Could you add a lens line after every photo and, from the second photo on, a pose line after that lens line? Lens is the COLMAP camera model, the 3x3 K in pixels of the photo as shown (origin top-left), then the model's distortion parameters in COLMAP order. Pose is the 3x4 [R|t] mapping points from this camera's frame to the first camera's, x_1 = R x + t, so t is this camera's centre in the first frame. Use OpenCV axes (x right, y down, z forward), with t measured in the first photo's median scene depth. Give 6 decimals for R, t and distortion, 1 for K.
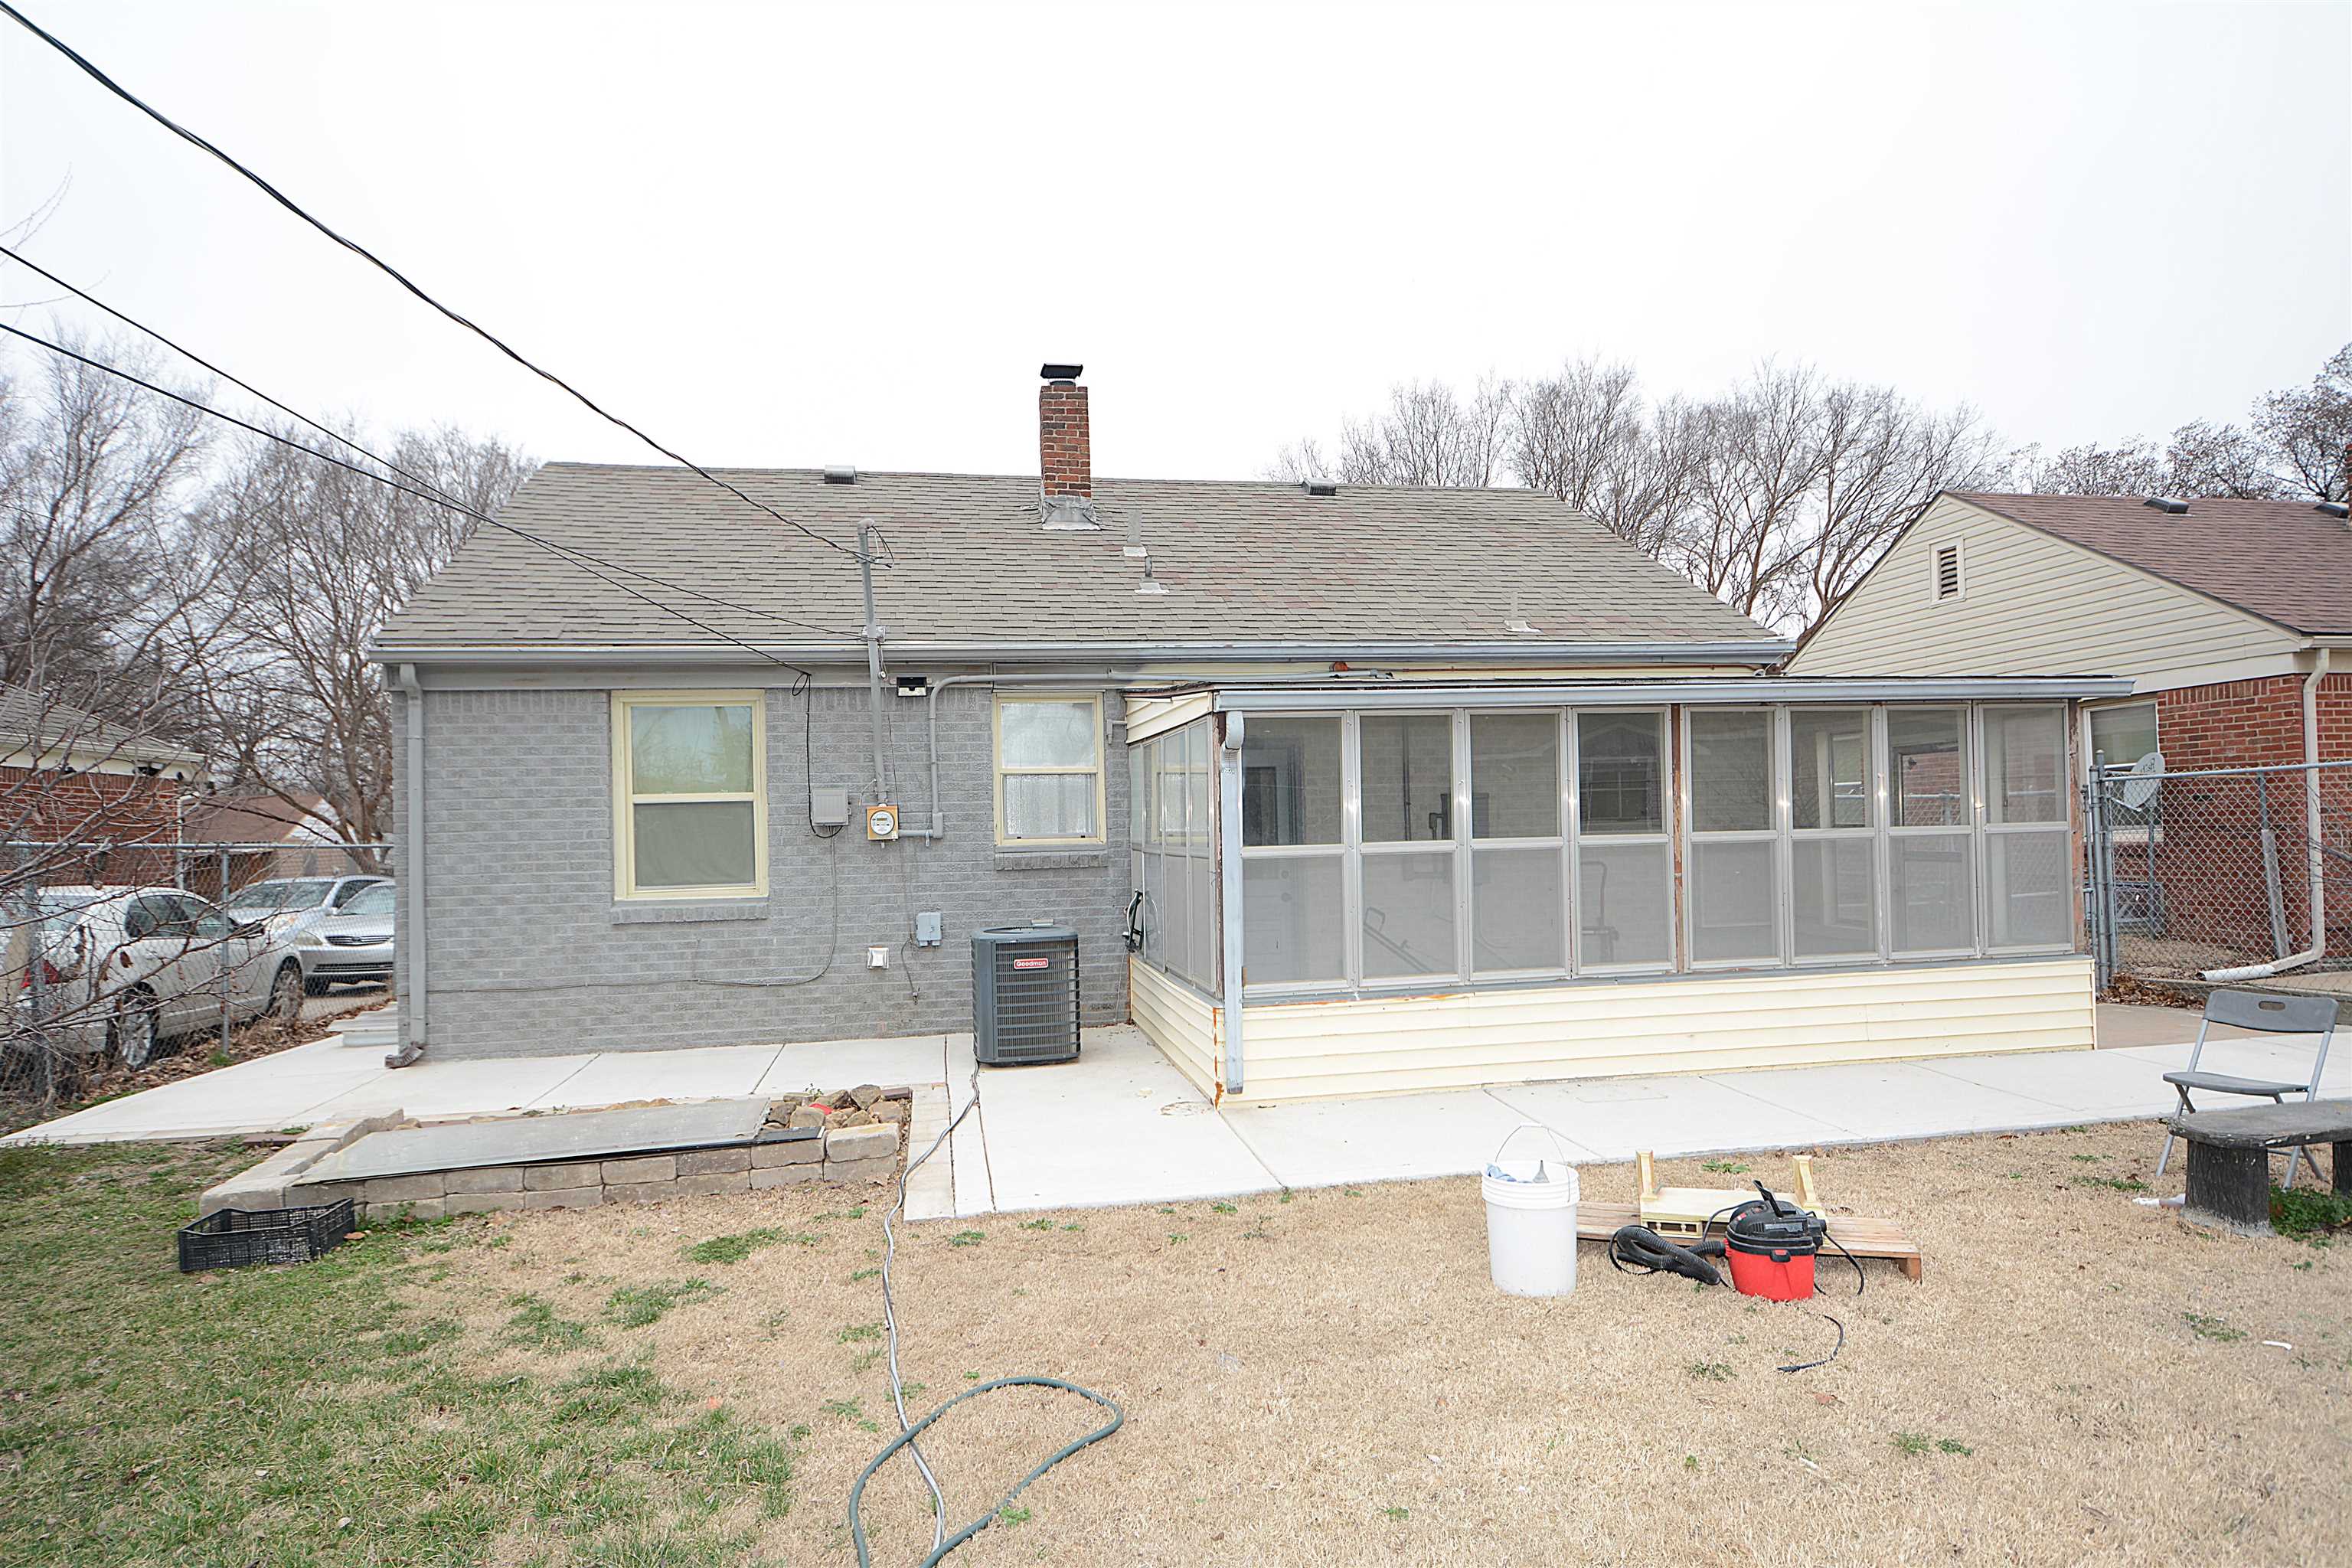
lens RADIAL K [[1266.1, 0, 1174.0], [0, 1266.1, 811.1], [0, 0, 1]] dist [0.001975, -0.011111]
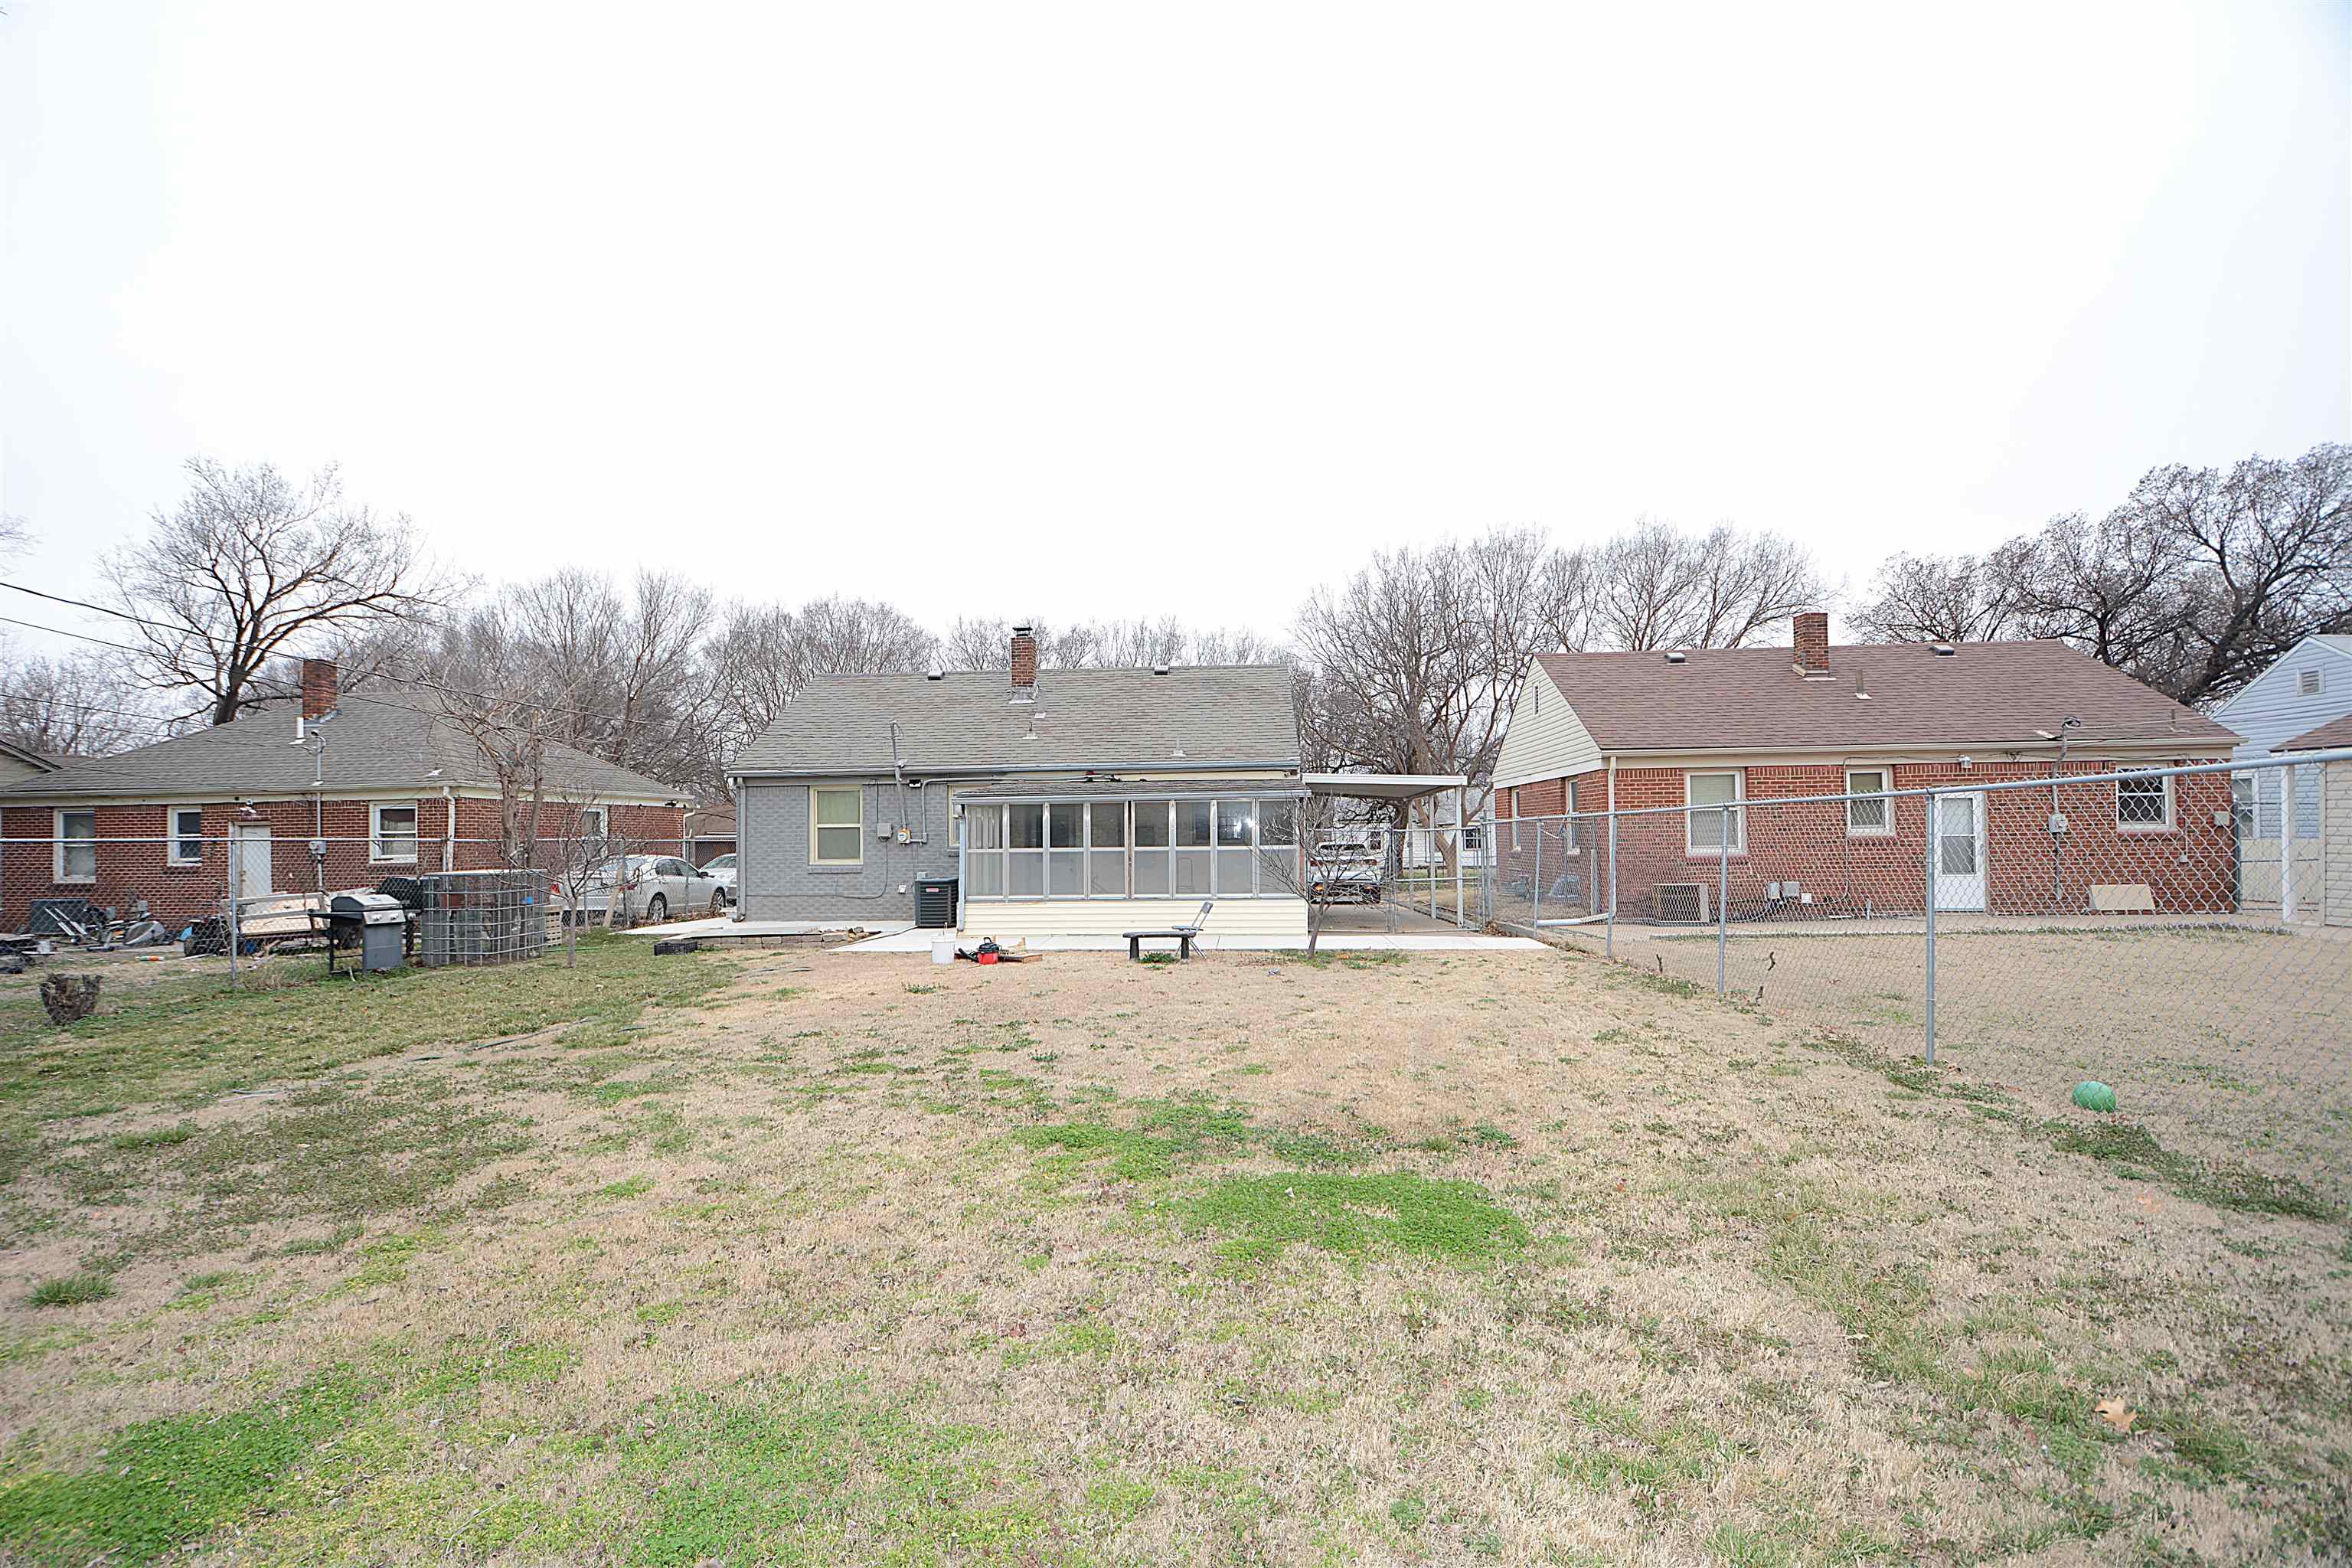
lens RADIAL K [[1030.3, 0, 1158.8], [0, 1030.3, 812.0], [0, 0, 1]] dist [0.013306, -0.022023]
pose [[0.965130, 0.010272, -0.261568, 0.799979], [-0.009952, 0.999947, 0.002549, -0.049659], [0.261580, 0.000143, 0.965182, -0.864695]]
